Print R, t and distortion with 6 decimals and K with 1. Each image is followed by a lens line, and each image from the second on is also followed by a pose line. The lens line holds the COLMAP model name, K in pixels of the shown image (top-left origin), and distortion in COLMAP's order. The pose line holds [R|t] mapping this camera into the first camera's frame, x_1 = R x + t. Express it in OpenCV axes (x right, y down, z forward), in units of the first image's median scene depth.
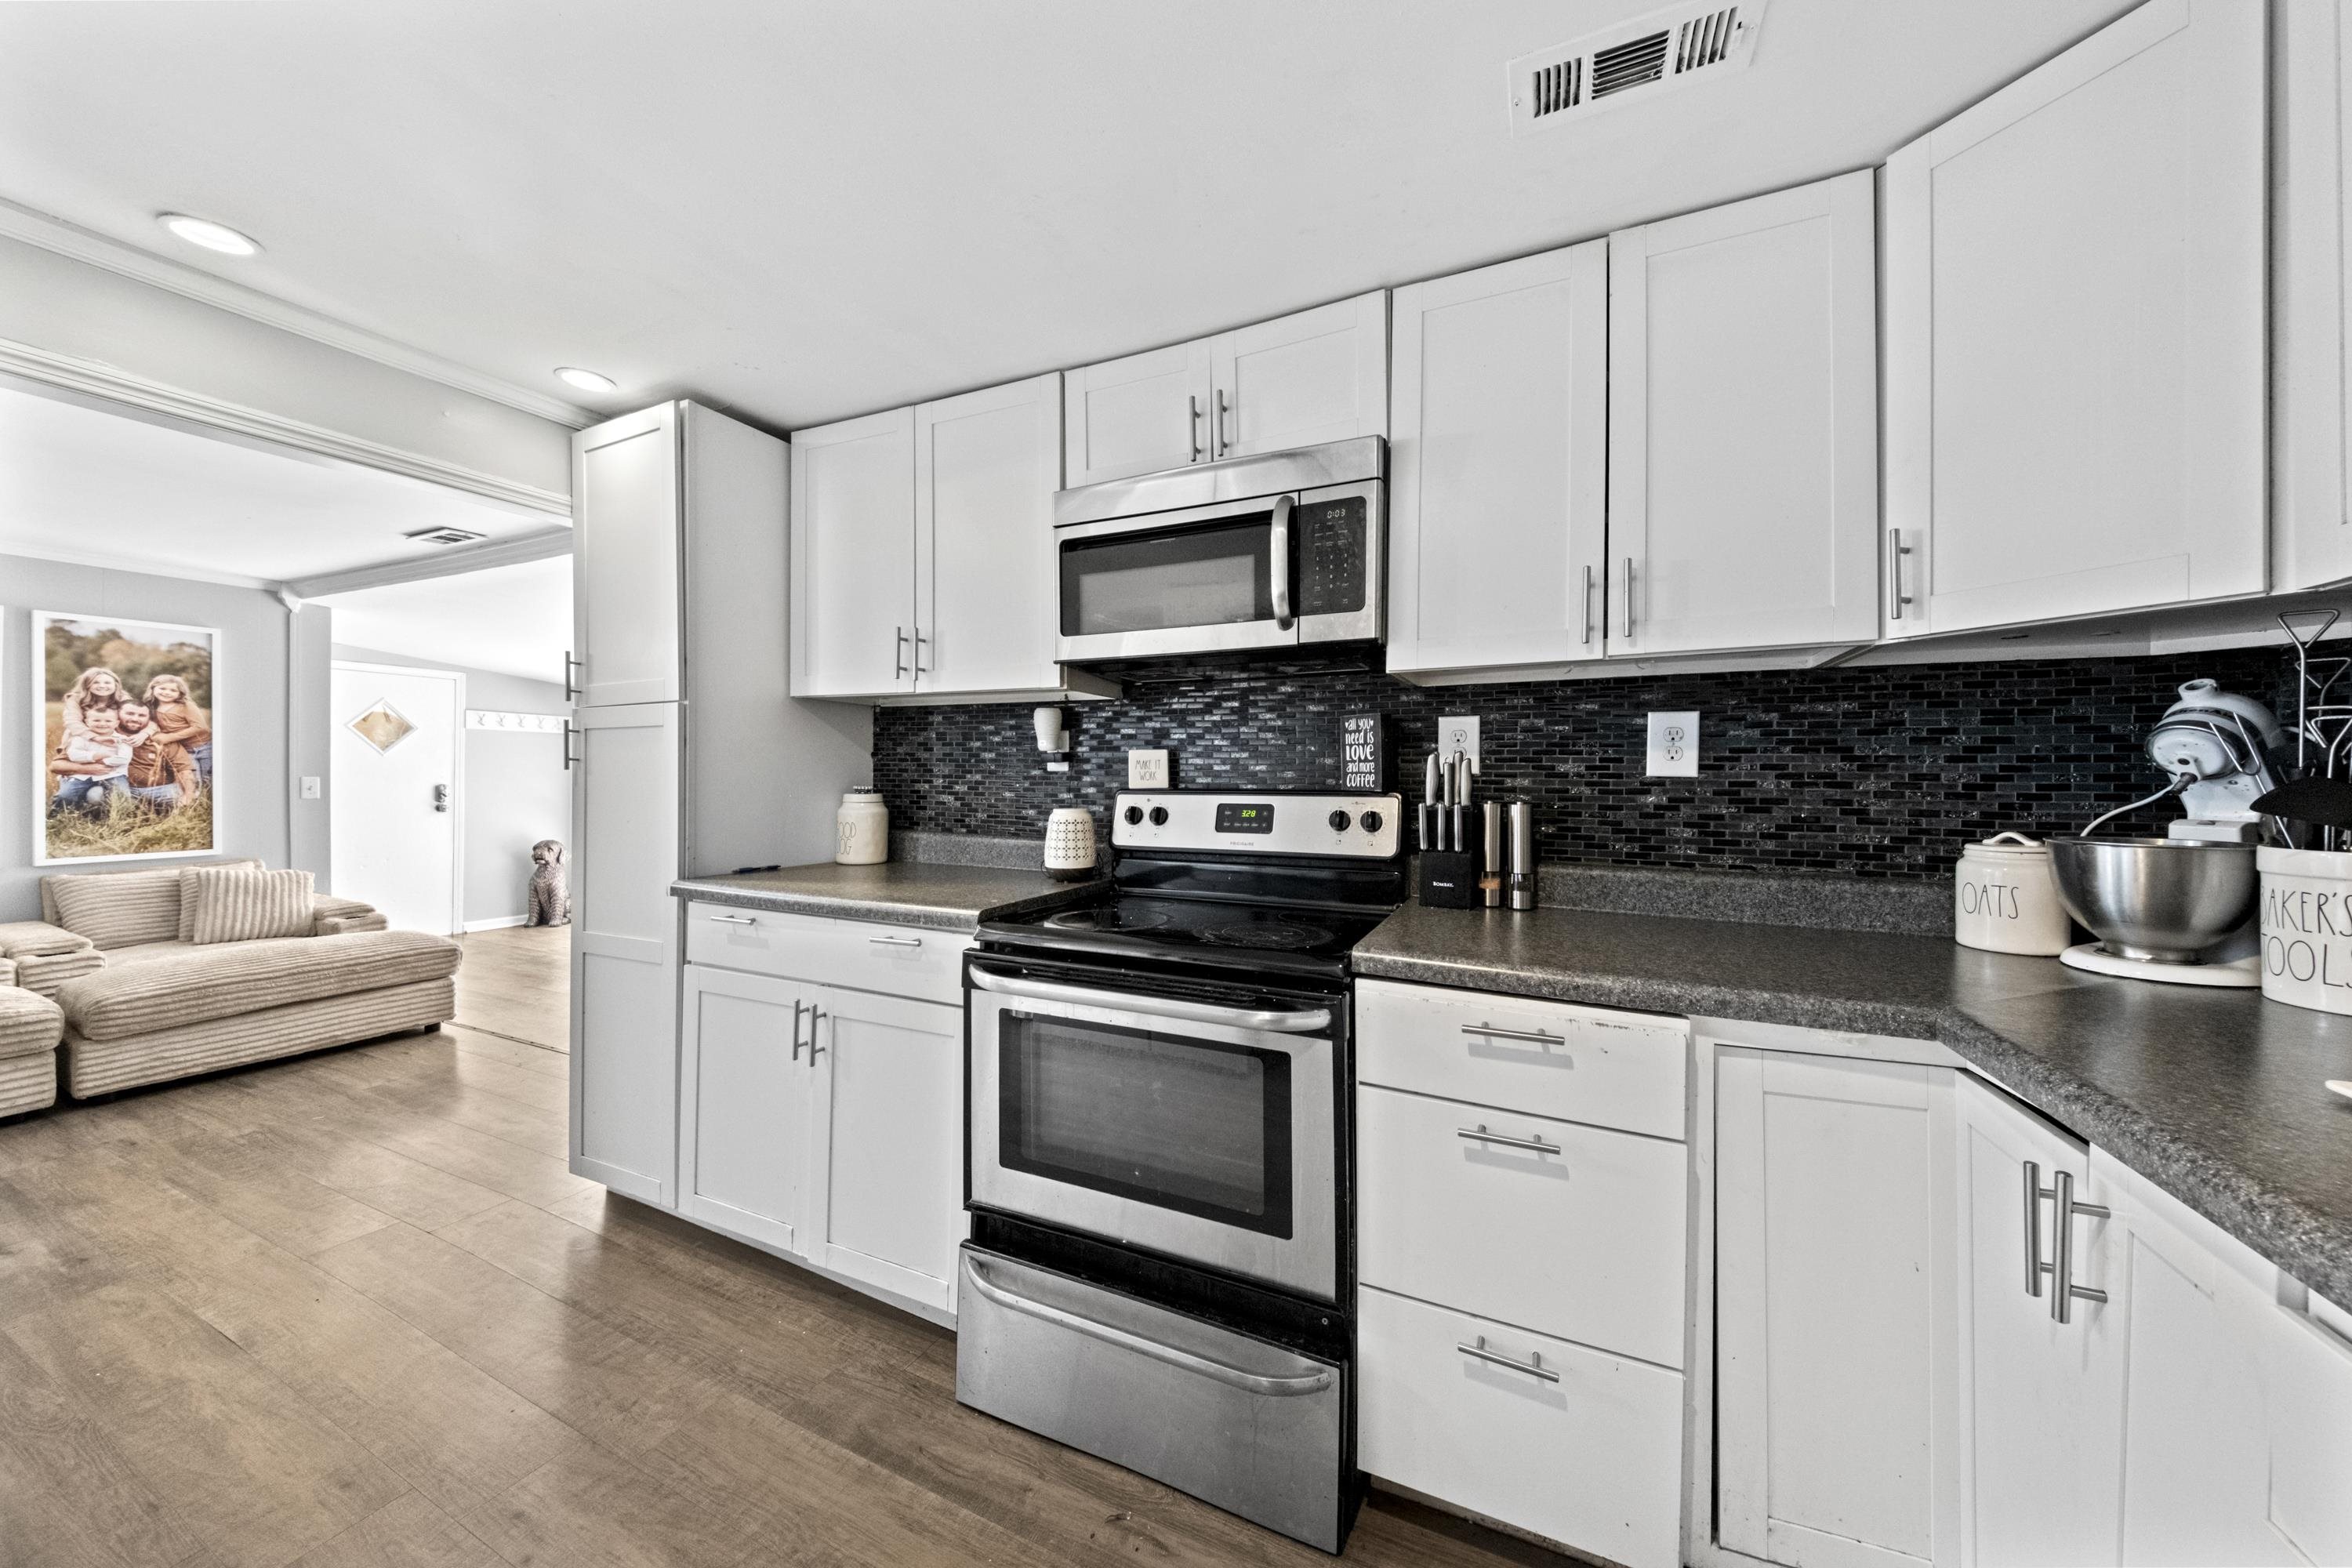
lens RADIAL K [[798.7, 0, 1175.0], [0, 798.7, 772.3], [0, 0, 1]] dist [-0.001524, -0.000273]
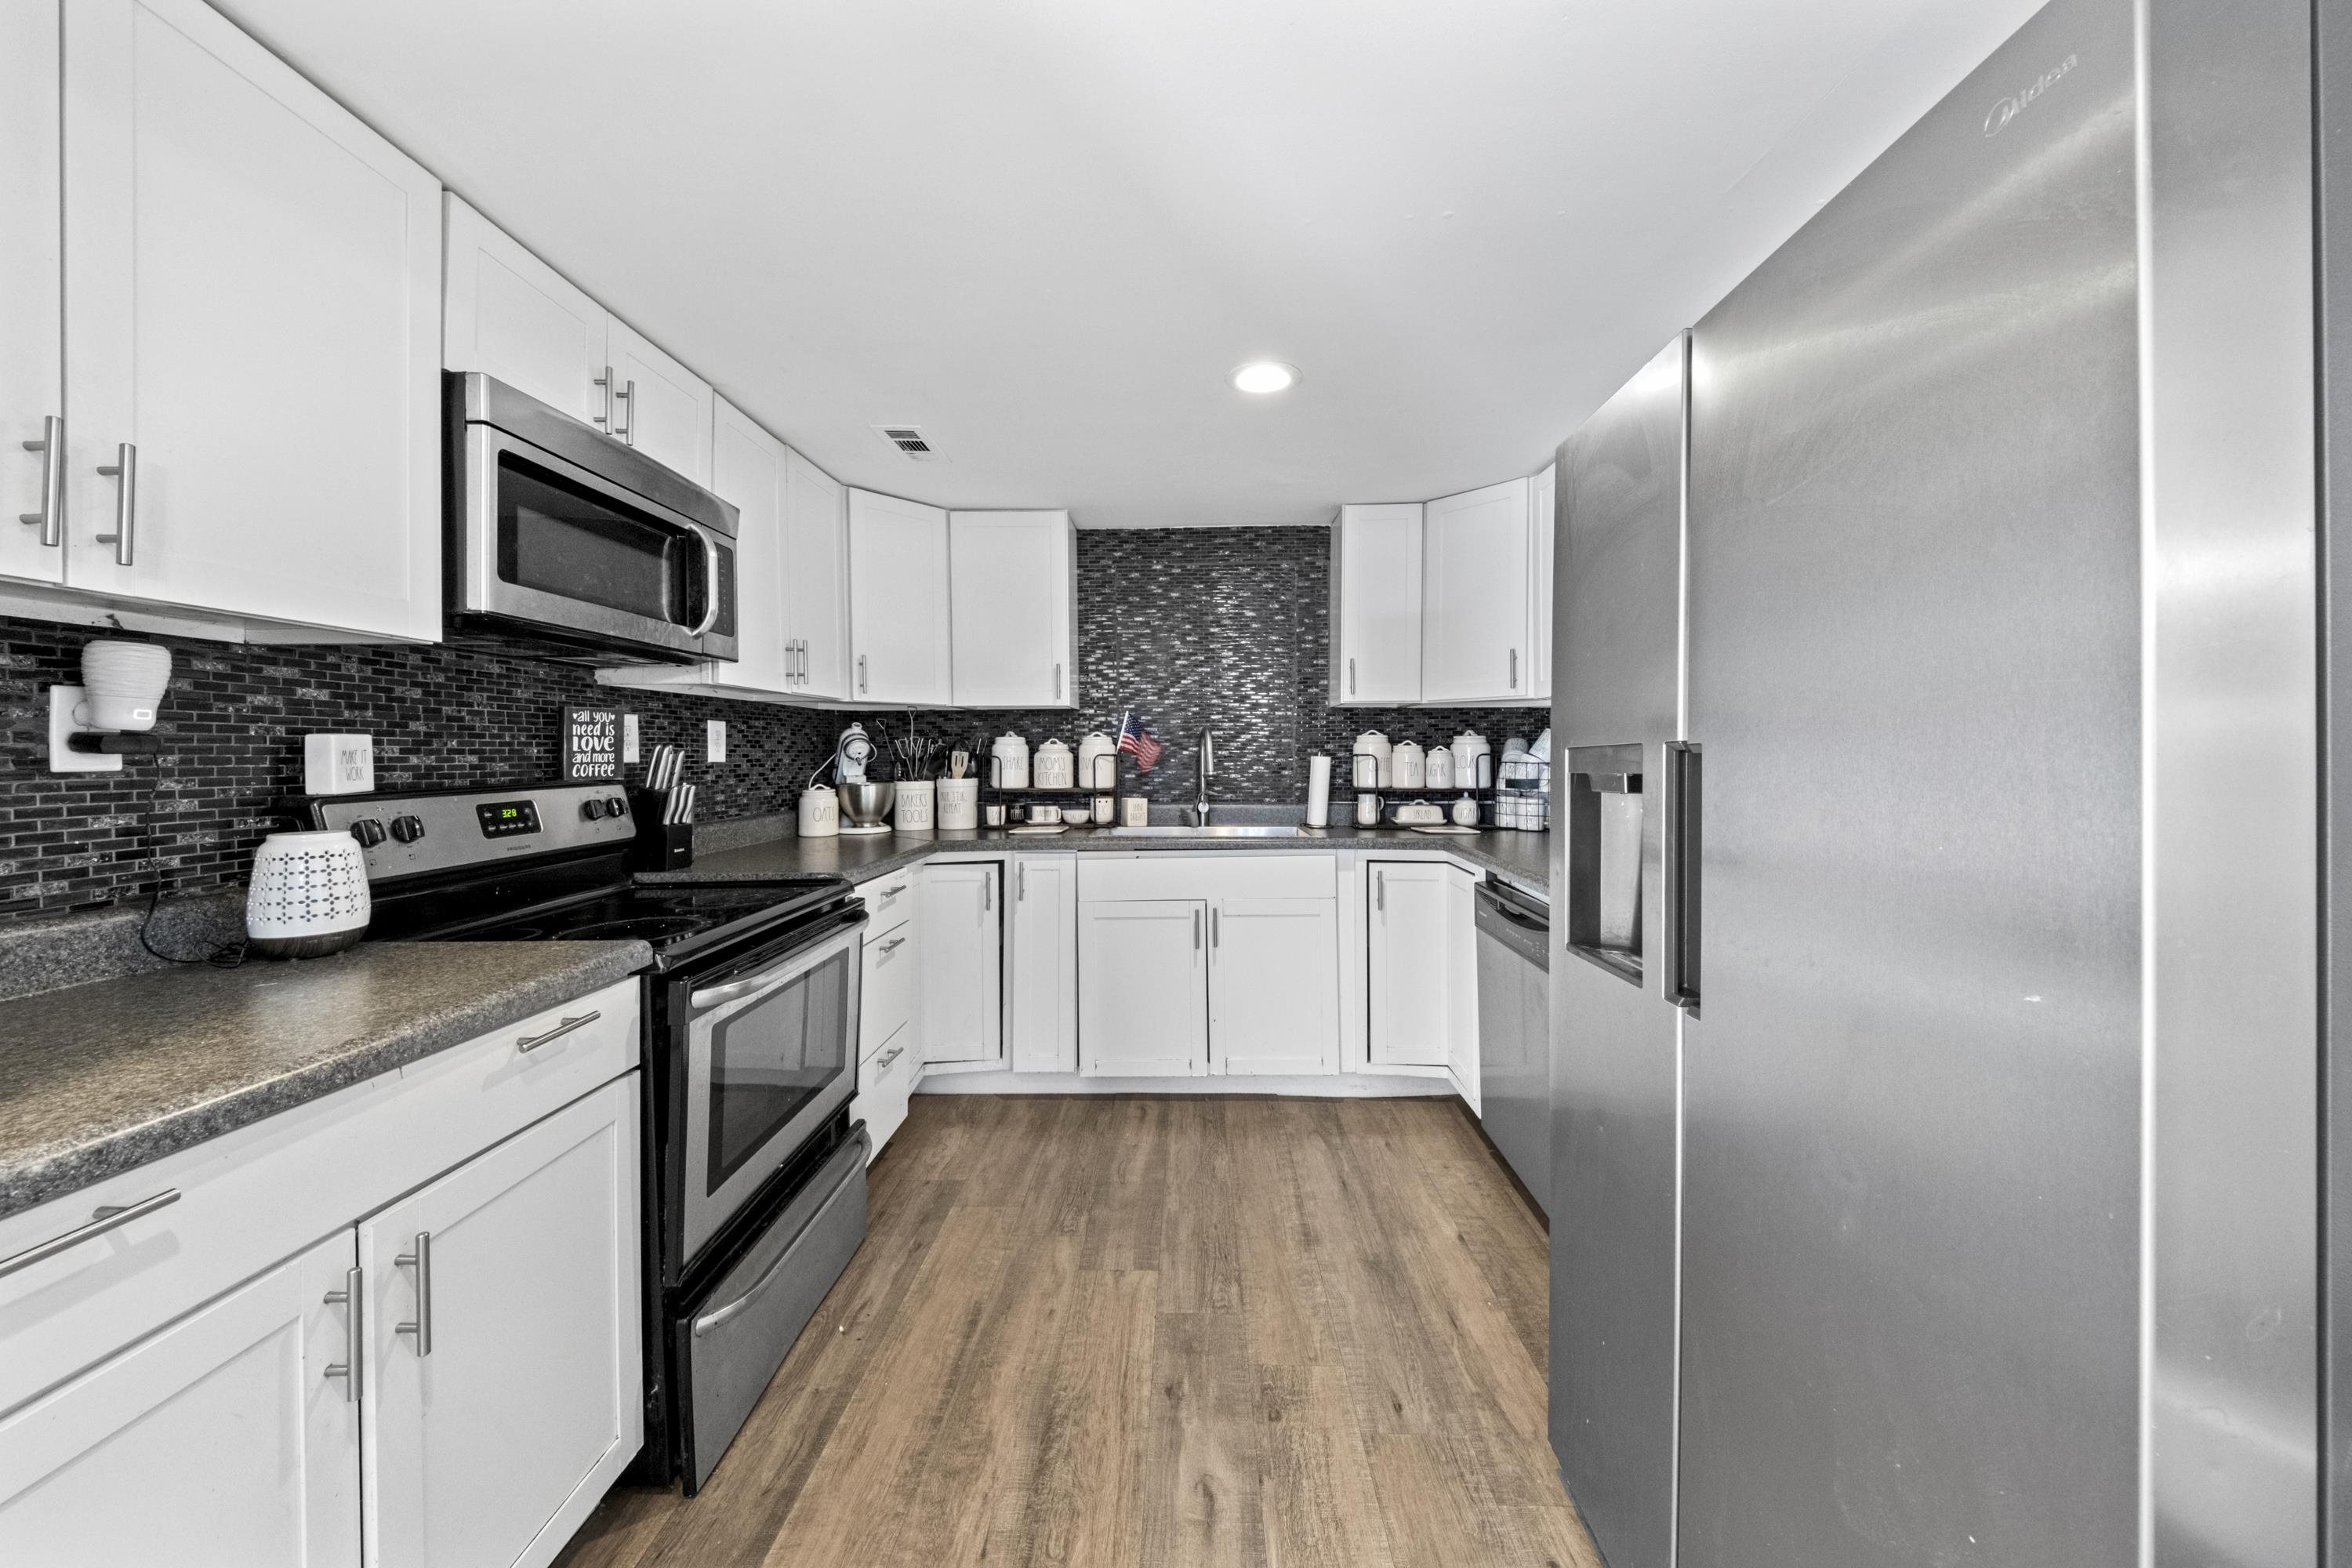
lens RADIAL K [[827.8, 0, 1178.5], [0, 827.8, 745.2], [0, 0, 1]] dist [0.000143, -0.000016]
pose [[-0.408140, 0.003930, 0.912911, -1.215039], [0.001299, 0.999992, -0.003724, -0.020034], [-0.912918, -0.000334, -0.408142, 0.825182]]
